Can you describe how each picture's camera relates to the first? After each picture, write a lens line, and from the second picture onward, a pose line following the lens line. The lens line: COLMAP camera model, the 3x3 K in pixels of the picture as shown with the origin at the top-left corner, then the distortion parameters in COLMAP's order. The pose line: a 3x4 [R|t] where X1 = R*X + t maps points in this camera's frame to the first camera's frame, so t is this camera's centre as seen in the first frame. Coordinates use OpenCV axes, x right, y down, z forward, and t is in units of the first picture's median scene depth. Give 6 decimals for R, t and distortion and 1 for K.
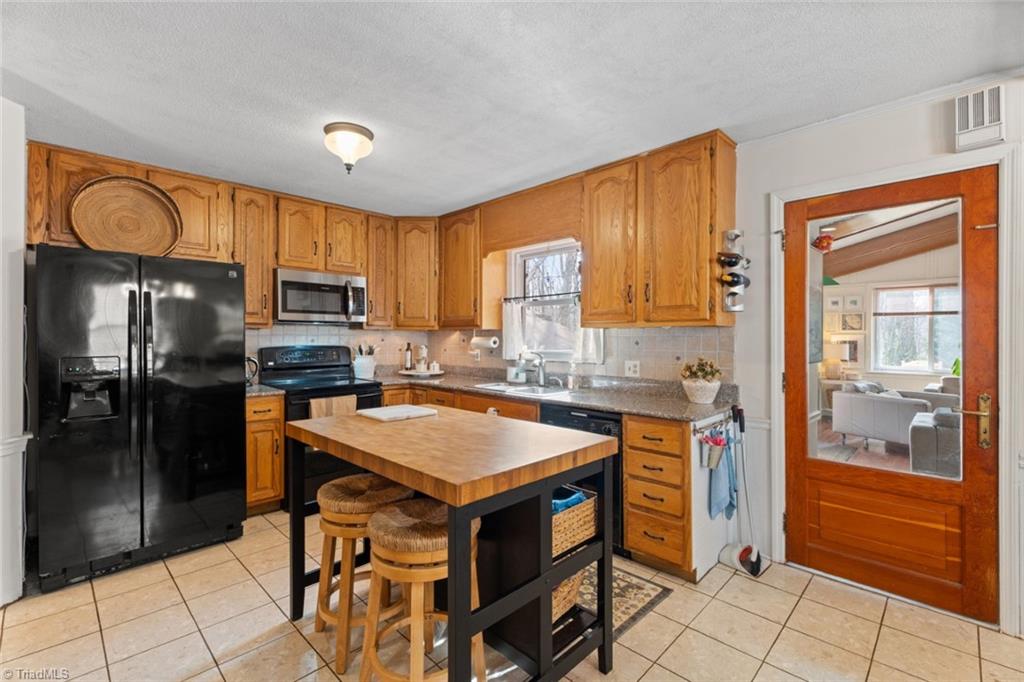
lens RADIAL K [[456.6, 0, 506.2], [0, 456.6, 334.6], [0, 0, 1]] dist [0.005286, -0.000064]
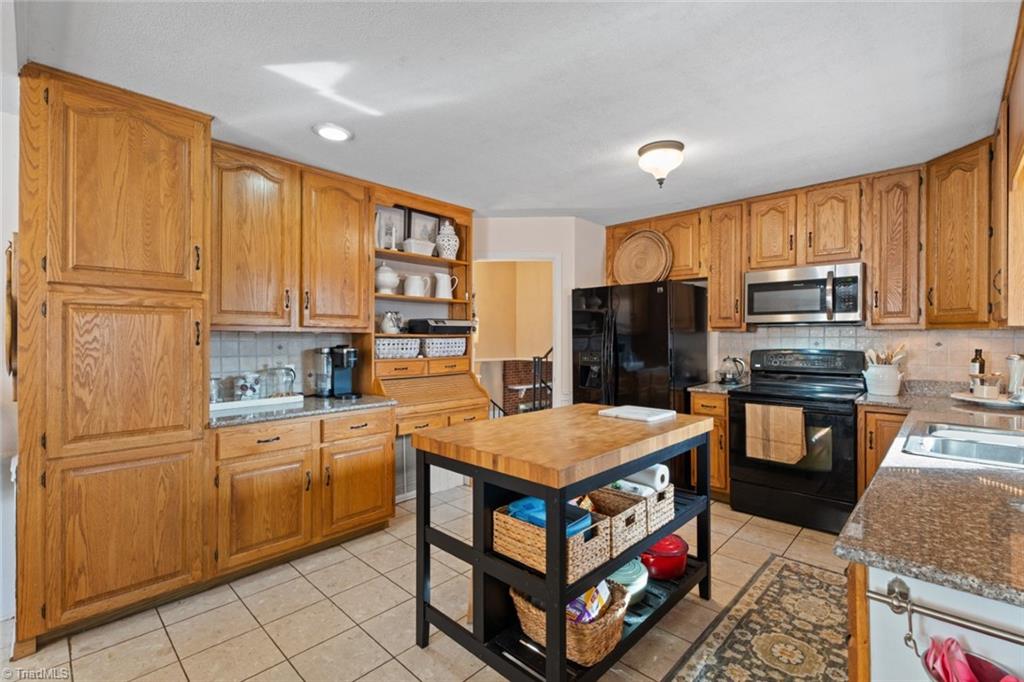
lens RADIAL K [[456.6, 0, 507.7], [0, 456.6, 336.5], [0, 0, 1]] dist [0.005286, -0.000064]
pose [[0.005451, -0.003150, -0.999980, 0.549727], [0.006801, 0.999972, -0.003113, -0.002192], [0.999962, -0.006784, 0.005473, 0.478012]]
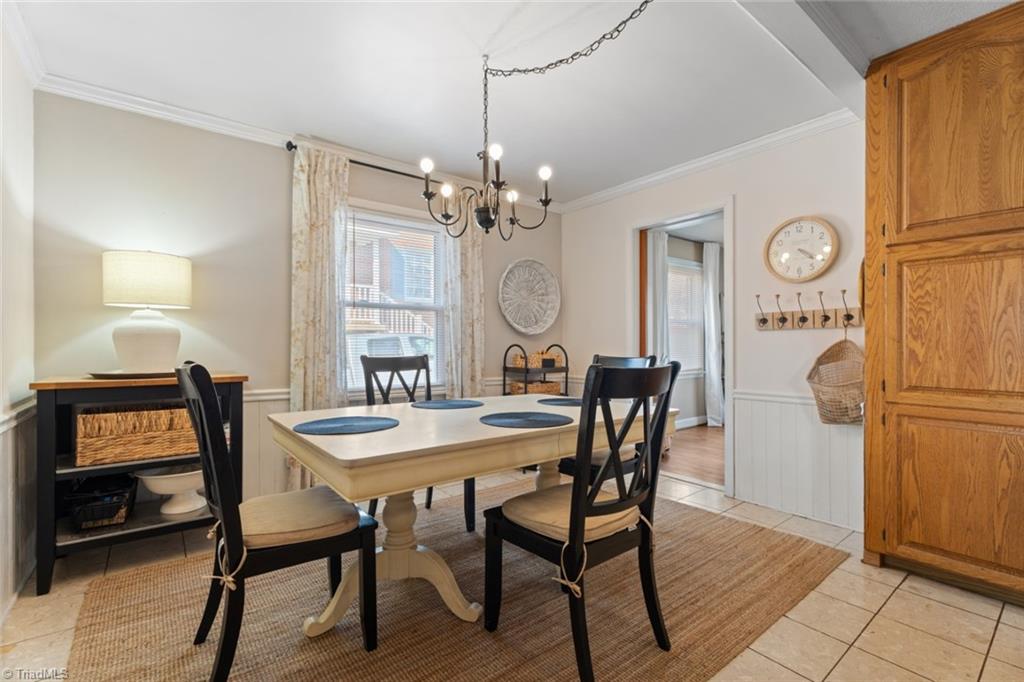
lens RADIAL K [[456.6, 0, 512.2], [0, 456.6, 342.2], [0, 0, 1]] dist [0.005286, -0.000064]
pose [[-0.991810, 0.002947, 0.127688, 0.409699], [0.001614, 0.999943, -0.010545, 0.069119], [-0.127712, -0.010252, -0.991758, 0.620323]]
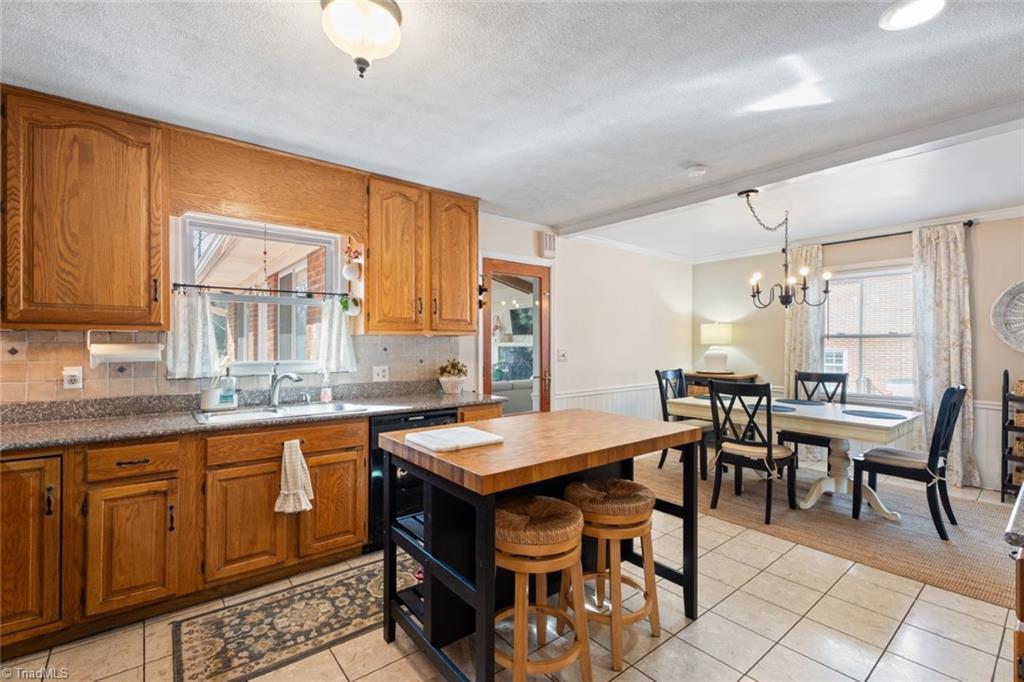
lens RADIAL K [[456.6, 0, 512.5], [0, 456.6, 341.8], [0, 0, 1]] dist [0.005286, -0.000064]
pose [[0.114584, 0.004556, 0.993403, -0.706542], [-0.003980, 0.999984, -0.004127, 0.003909], [-0.993406, -0.003481, 0.114600, 0.549240]]
